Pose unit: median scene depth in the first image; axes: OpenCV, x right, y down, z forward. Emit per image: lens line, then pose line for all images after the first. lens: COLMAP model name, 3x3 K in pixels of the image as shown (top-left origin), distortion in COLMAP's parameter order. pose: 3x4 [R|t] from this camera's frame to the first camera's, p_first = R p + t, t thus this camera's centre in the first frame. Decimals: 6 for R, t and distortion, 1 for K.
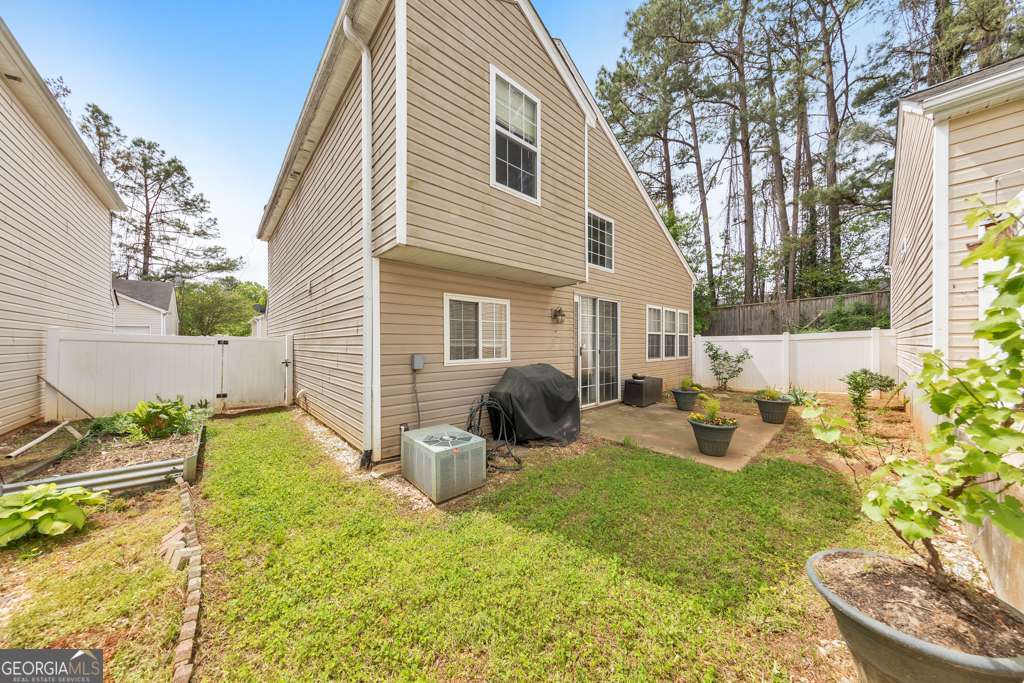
lens RADIAL K [[327.2, 0, 519.1], [0, 327.2, 341.2], [0, 0, 1]] dist [0.008113, -0.000214]
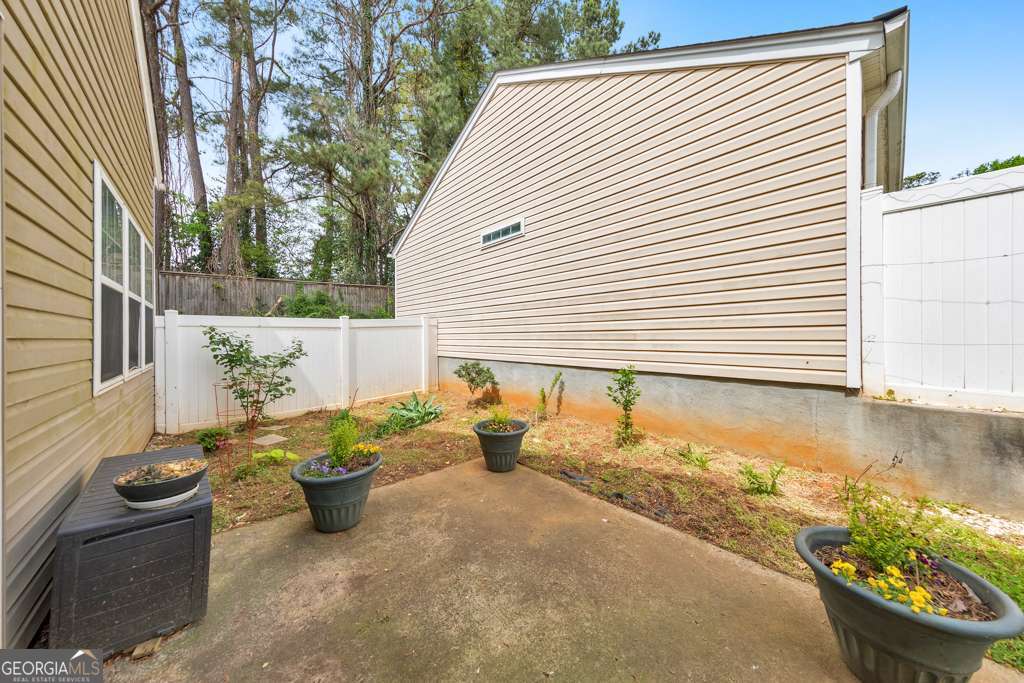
lens RADIAL K [[327.2, 0, 516.6], [0, 327.2, 337.3], [0, 0, 1]] dist [0.008113, -0.000214]
pose [[0.007771, 0.002351, 0.999967, 0.163154], [-0.003535, 0.999991, -0.002323, 0.020607], [-0.999964, -0.003517, 0.007779, 0.771860]]
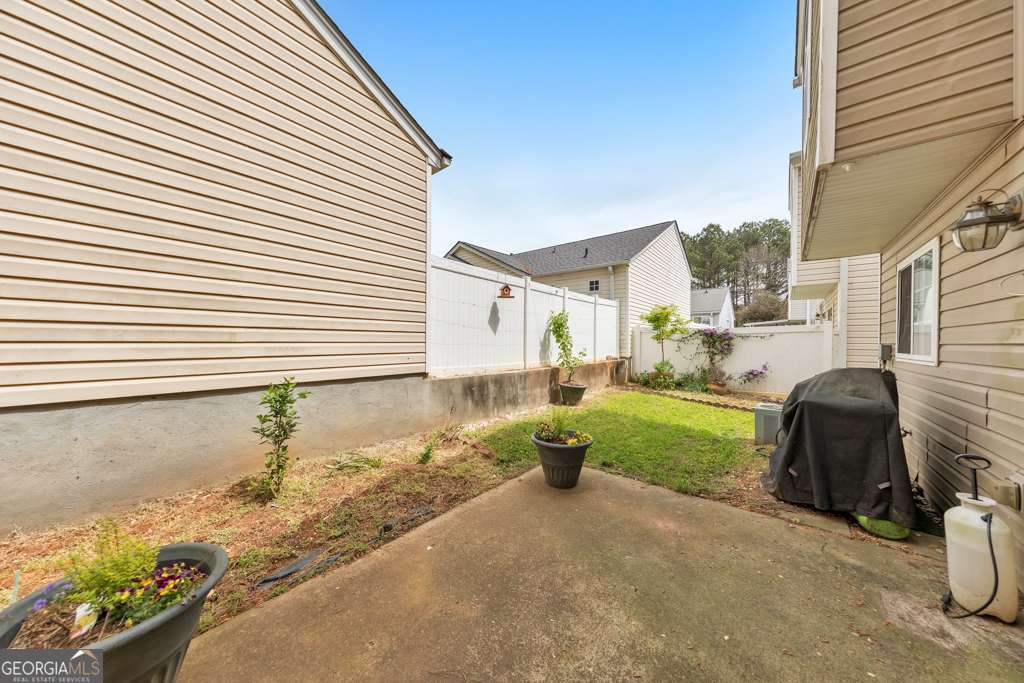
lens RADIAL K [[327.2, 0, 512.9], [0, 327.2, 338.9], [0, 0, 1]] dist [0.008113, -0.000214]
pose [[-0.991831, -0.005791, -0.127427, 0.452064], [-0.004167, 0.999907, -0.013004, 0.023101], [0.127490, -0.012367, -0.991763, 0.977919]]
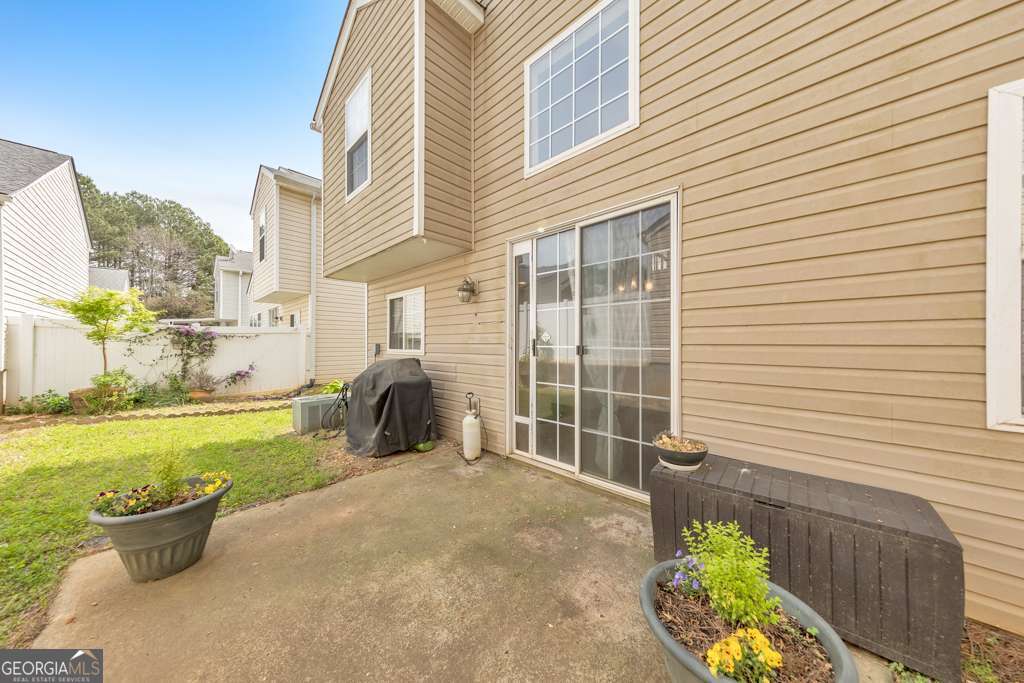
lens RADIAL K [[327.2, 0, 515.0], [0, 327.2, 341.8], [0, 0, 1]] dist [0.008113, -0.000214]
pose [[0.053967, 0.000930, -0.998542, 0.618282], [0.005549, 0.999984, 0.001231, 0.018990], [0.998527, -0.005608, 0.053961, 0.840250]]
